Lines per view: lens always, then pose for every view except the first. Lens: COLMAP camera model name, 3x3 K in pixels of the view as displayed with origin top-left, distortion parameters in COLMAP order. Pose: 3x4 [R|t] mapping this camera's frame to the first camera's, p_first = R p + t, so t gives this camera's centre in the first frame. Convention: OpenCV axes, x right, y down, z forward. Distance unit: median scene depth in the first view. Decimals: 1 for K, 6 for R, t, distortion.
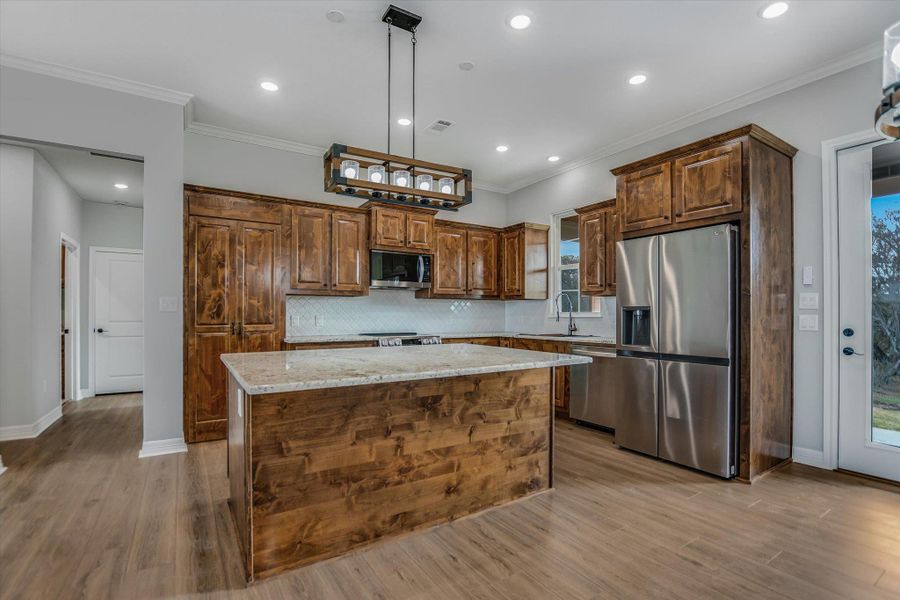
lens RADIAL K [[415.2, 0, 451.1], [0, 415.2, 305.0], [0, 0, 1]] dist [-0.028593, 0.000115]
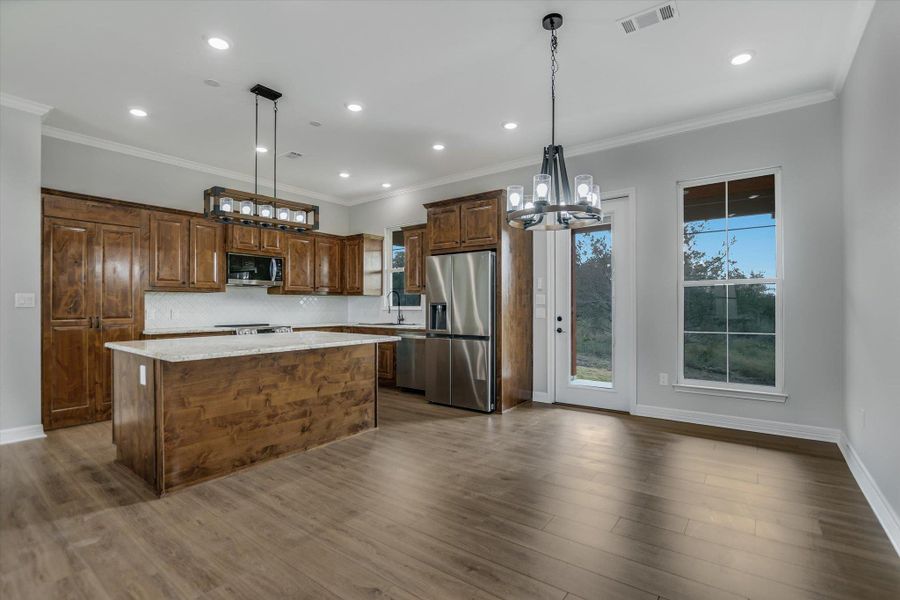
lens RADIAL K [[415.2, 0, 451.0], [0, 415.2, 307.6], [0, 0, 1]] dist [-0.028593, 0.000115]
pose [[0.936032, -0.003608, 0.351897, -0.021673], [-0.005825, 0.999652, 0.025744, -0.018211], [-0.351867, -0.026147, 0.935685, -0.408812]]
